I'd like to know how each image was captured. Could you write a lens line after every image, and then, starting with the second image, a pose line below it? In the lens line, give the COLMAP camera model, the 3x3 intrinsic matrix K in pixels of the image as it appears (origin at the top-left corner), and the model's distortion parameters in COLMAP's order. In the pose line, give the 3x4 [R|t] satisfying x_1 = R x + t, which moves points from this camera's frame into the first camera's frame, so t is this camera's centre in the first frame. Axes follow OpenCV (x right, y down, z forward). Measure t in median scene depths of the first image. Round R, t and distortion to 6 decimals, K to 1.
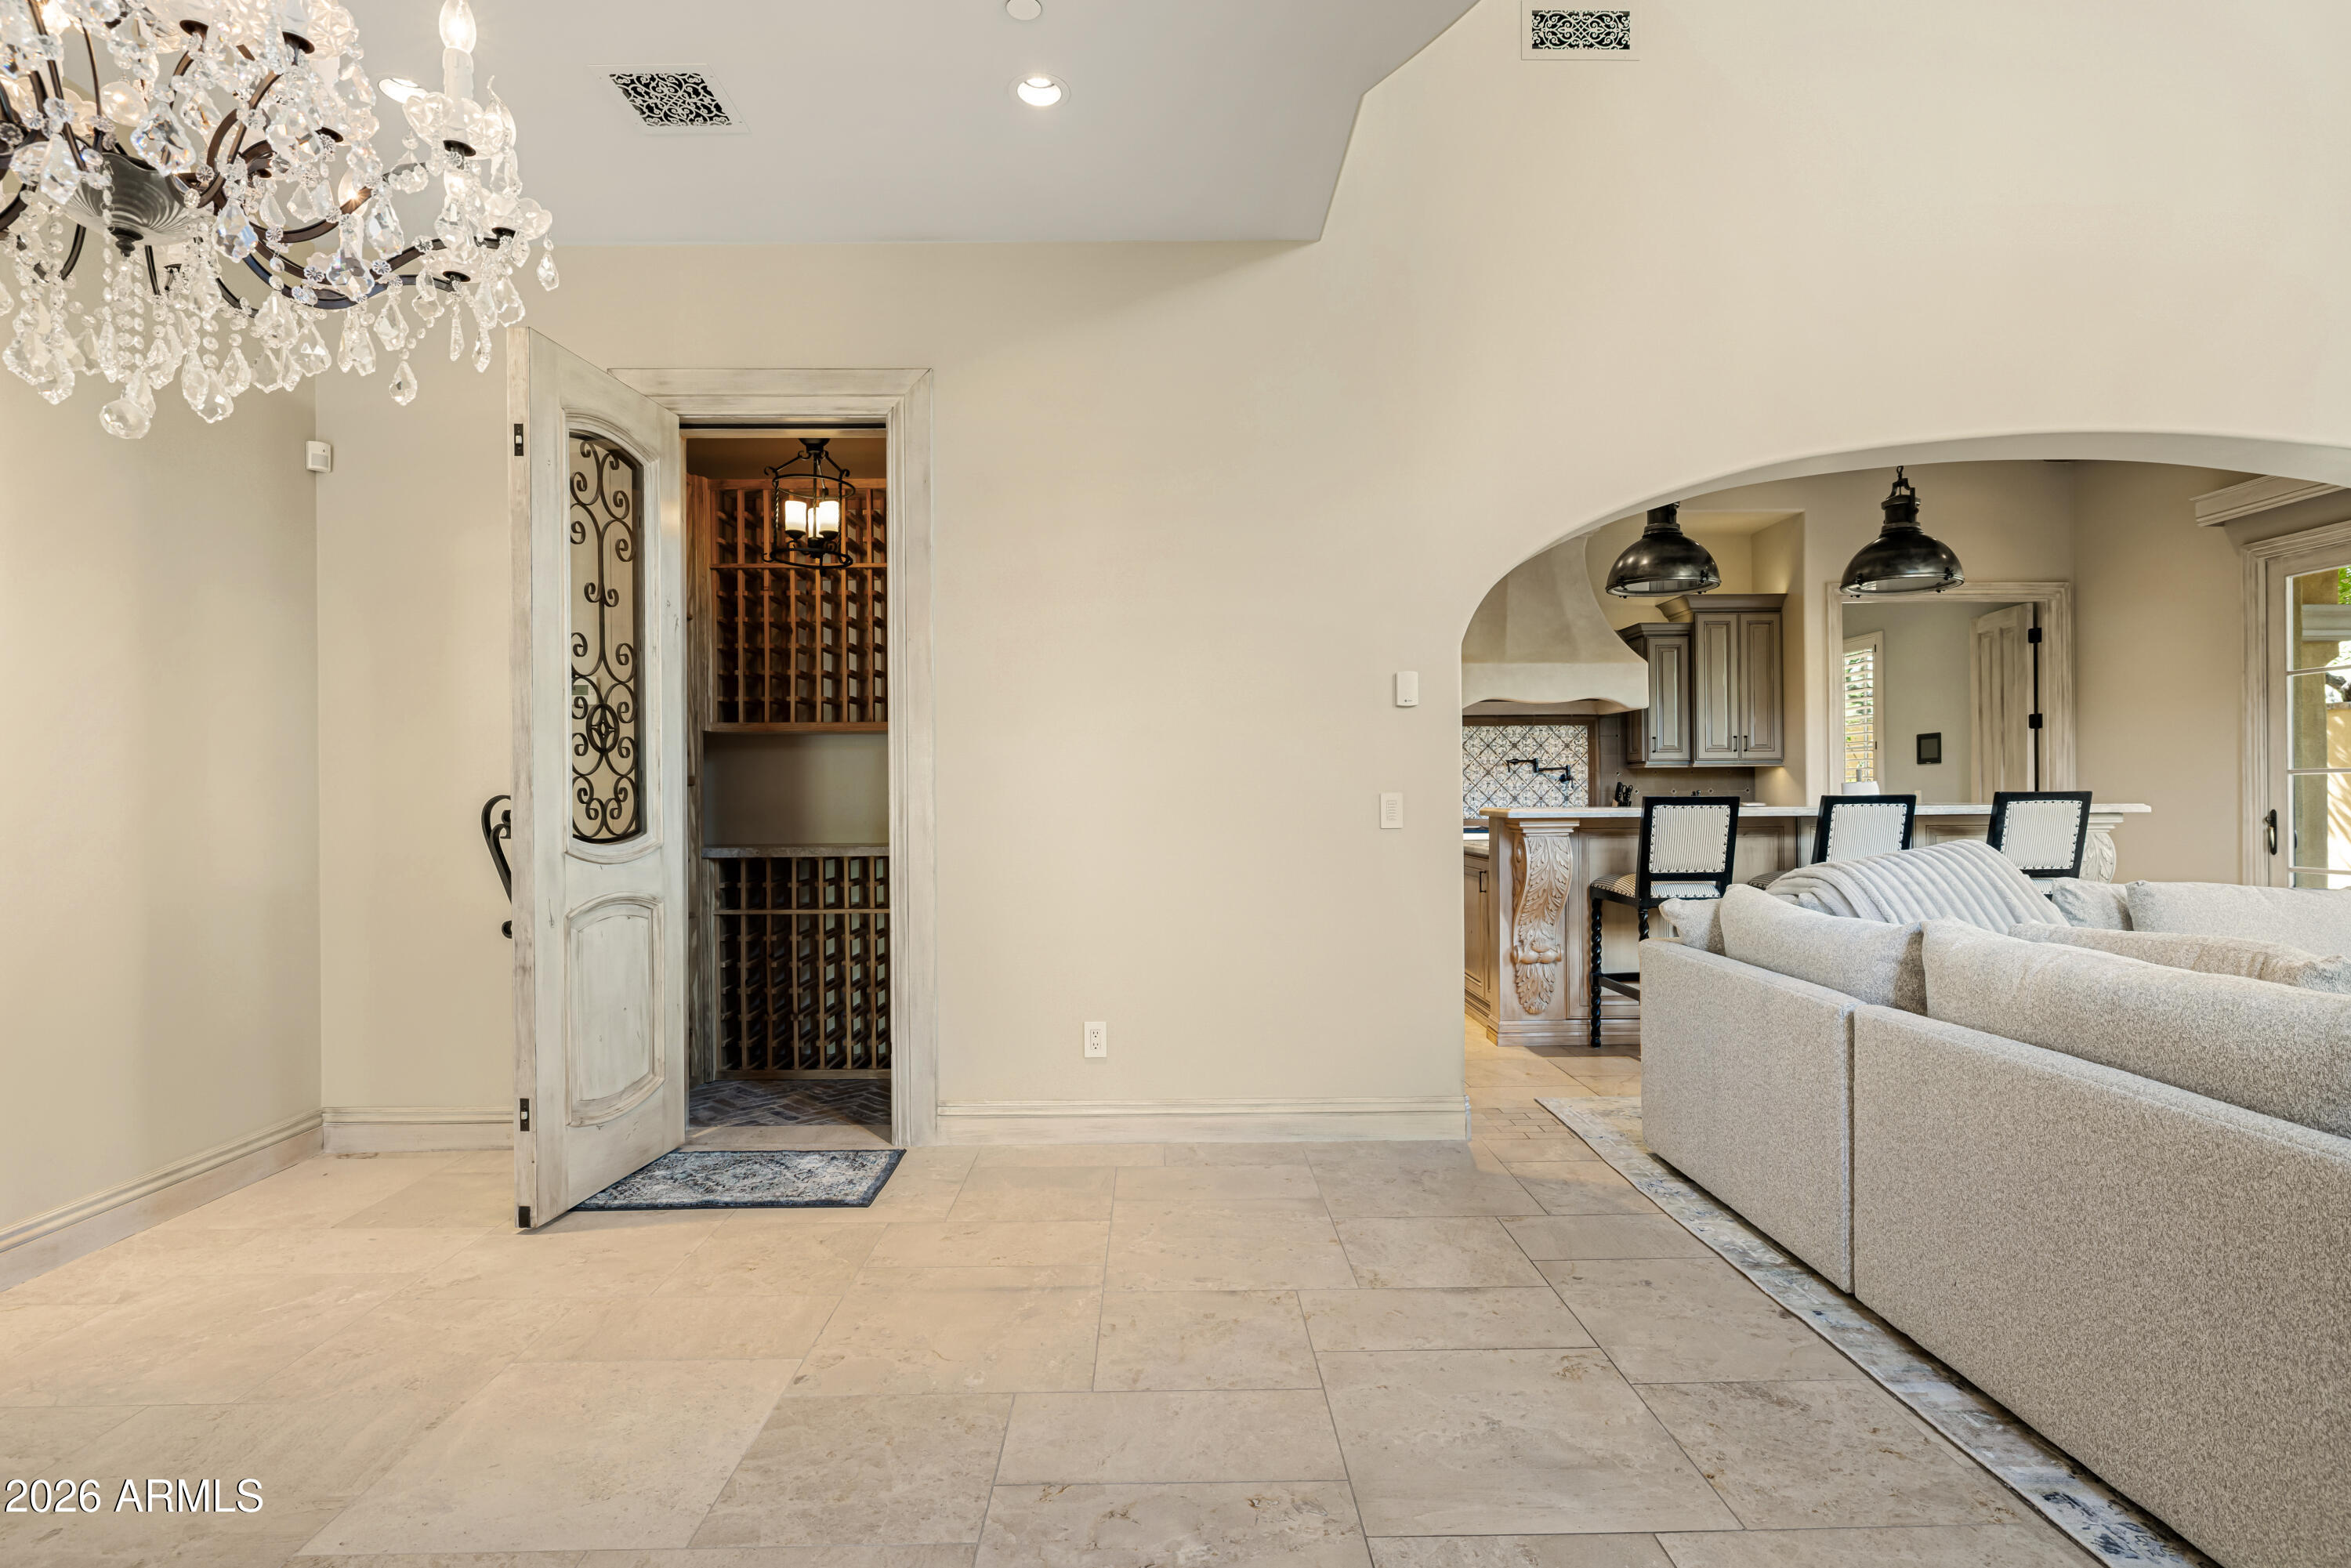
lens RADIAL K [[1157.2, 0, 1186.3], [0, 1157.2, 787.5], [0, 0, 1]] dist [0.004243, 0.000406]
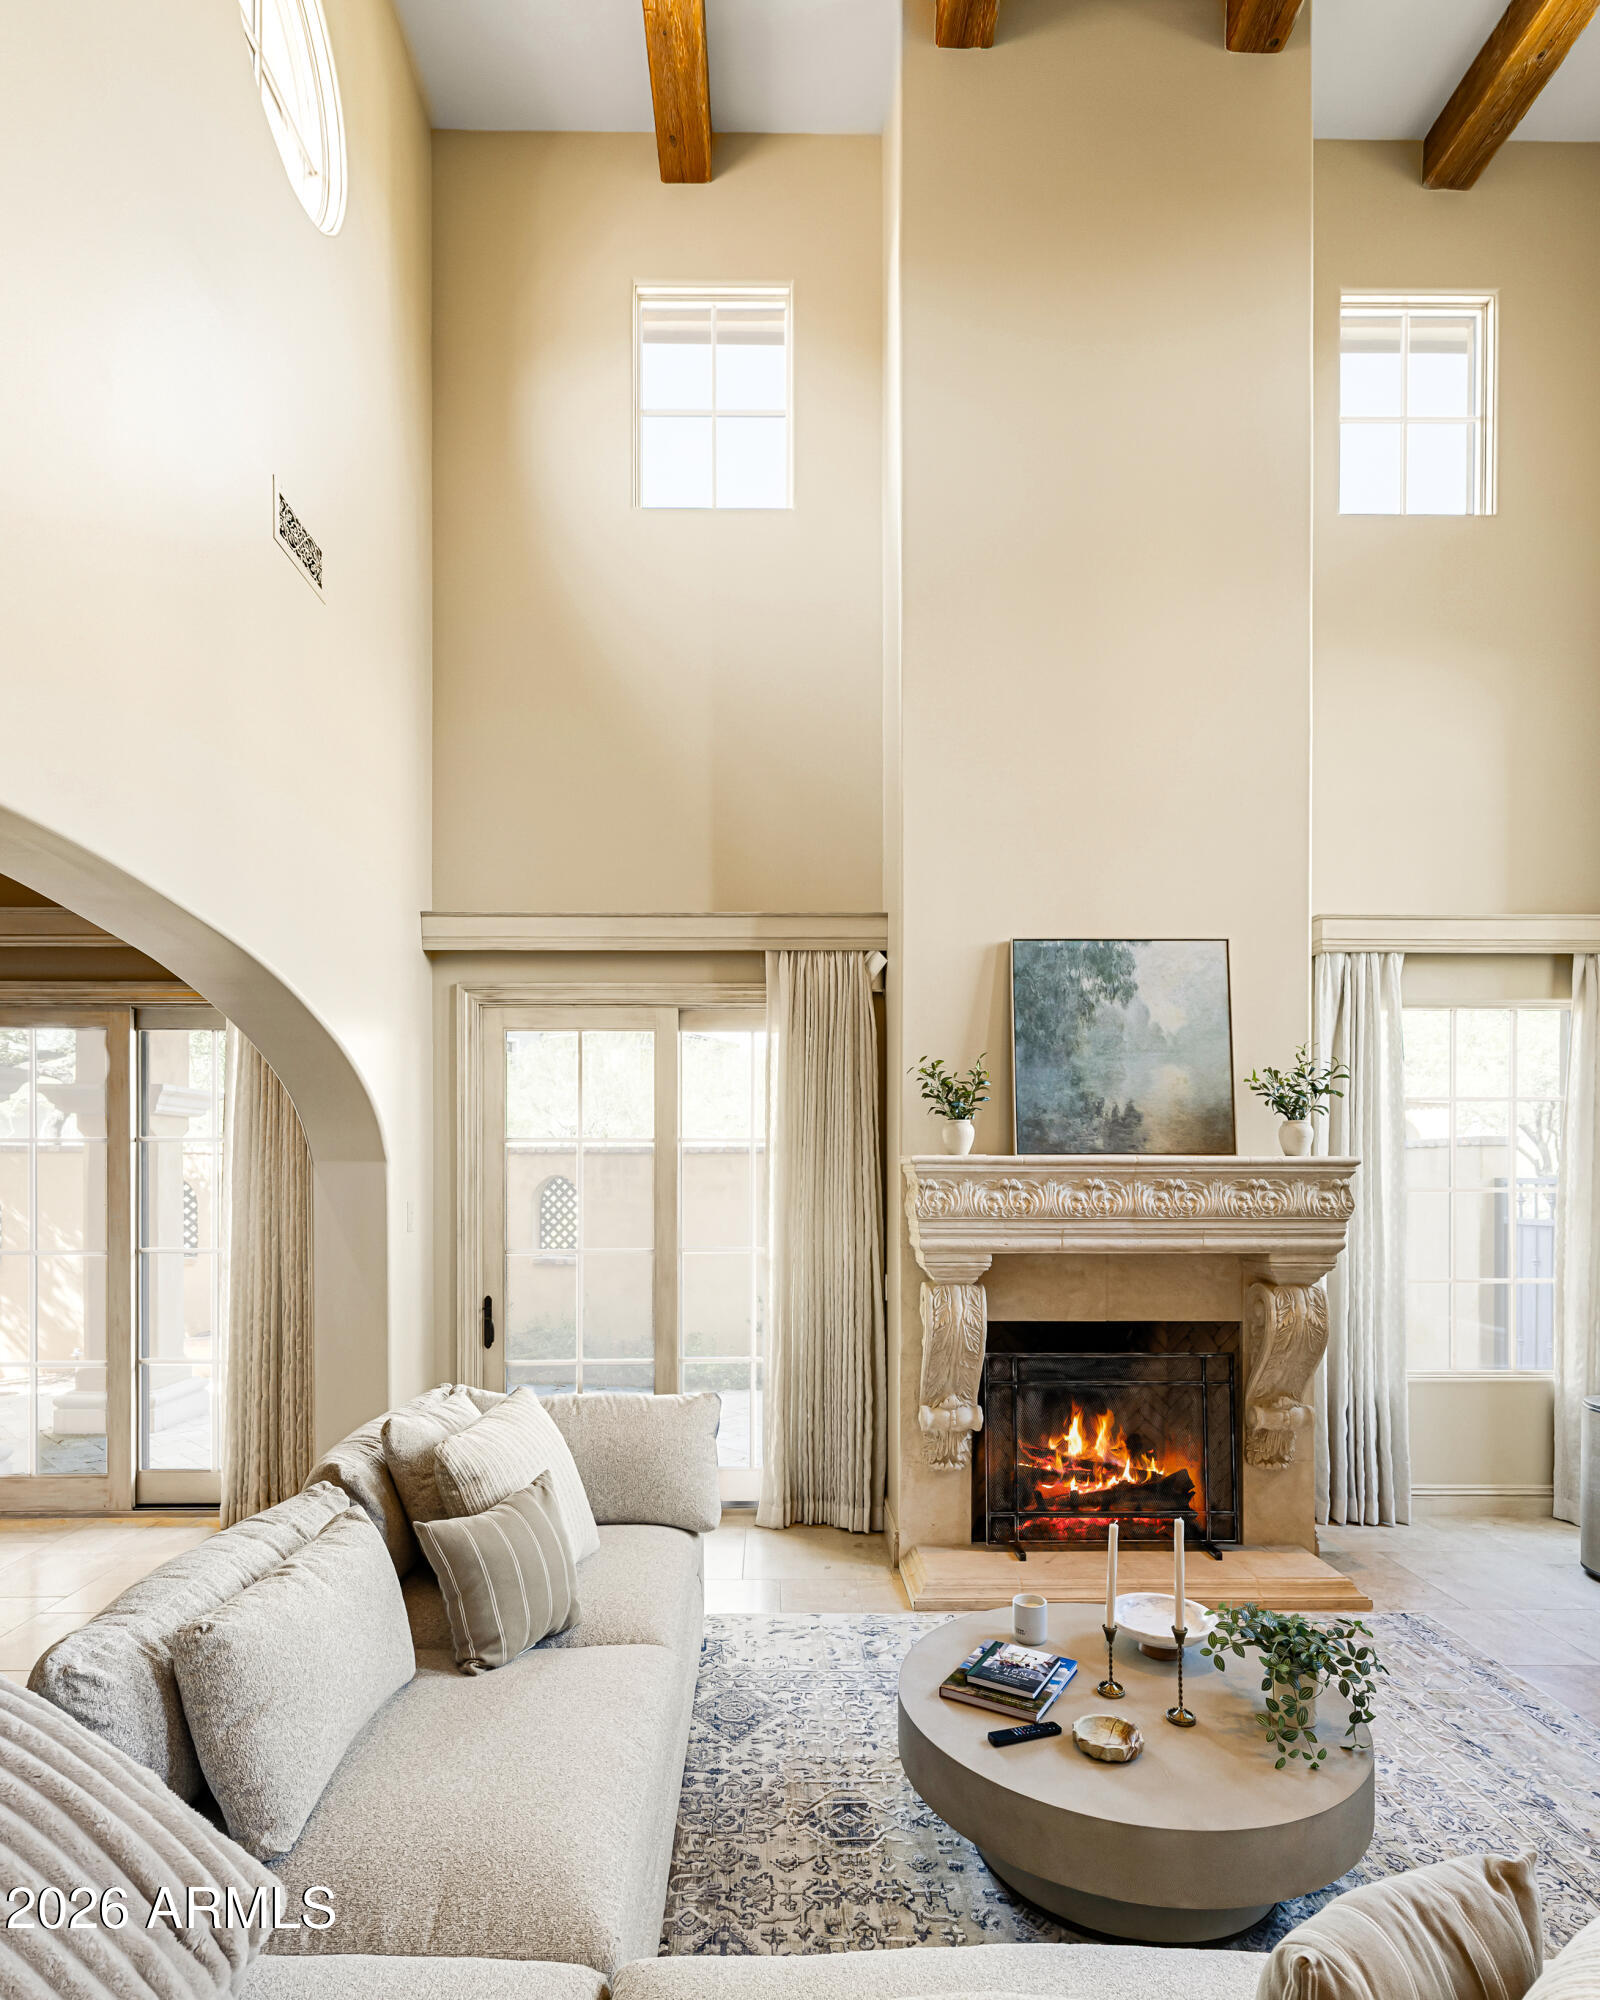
lens RADIAL K [[1073.6, 0, 782.4], [0, 1073.6, 1170.7], [0, 0, 1]] dist [0.004024, -0.001146]
pose [[0.016260, 0.008679, 0.999830, 0.177242], [-0.009161, 0.999922, -0.008531, -0.085540], [-0.999826, -0.009021, 0.016338, 0.427219]]
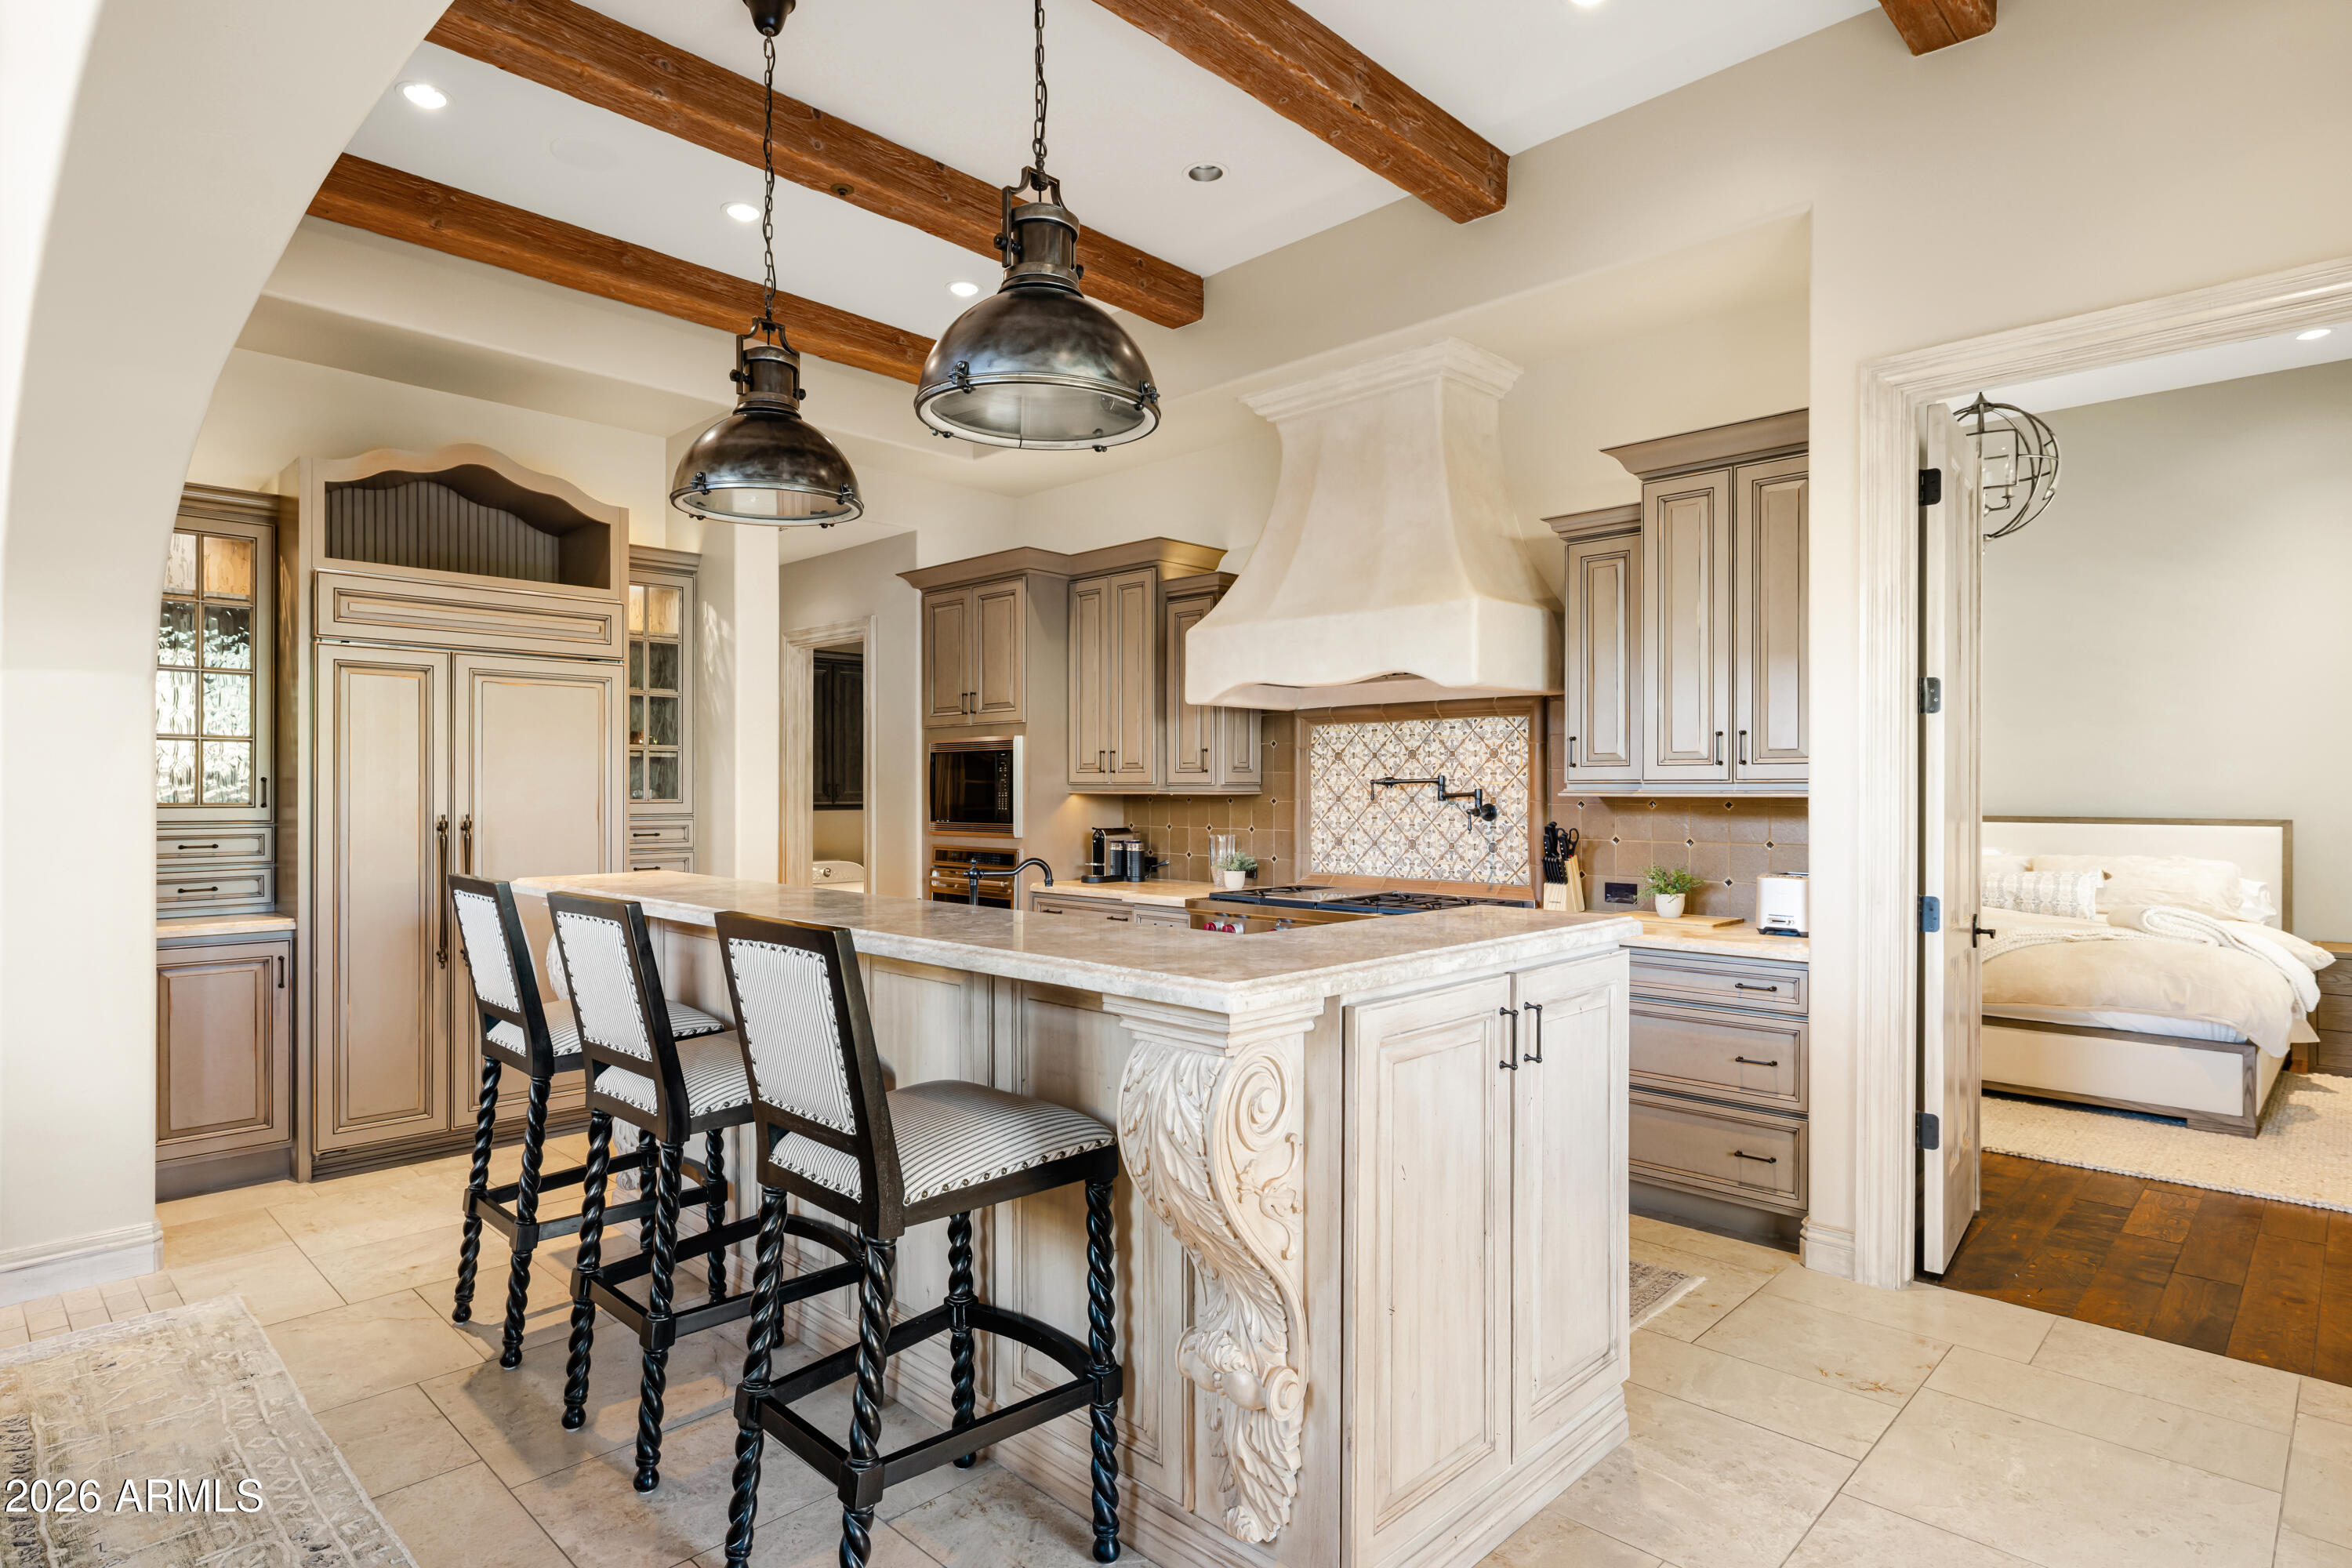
lens RADIAL K [[1232.4, 0, 1142.8], [0, 1232.4, 789.0], [0, 0, 1]] dist [-0.003234, 0.000122]
pose [[0.690670, 0.009332, -0.723110, 0.987753], [-0.000323, 0.999921, 0.012596, -0.040577], [0.723170, -0.008466, 0.690618, 0.716582]]
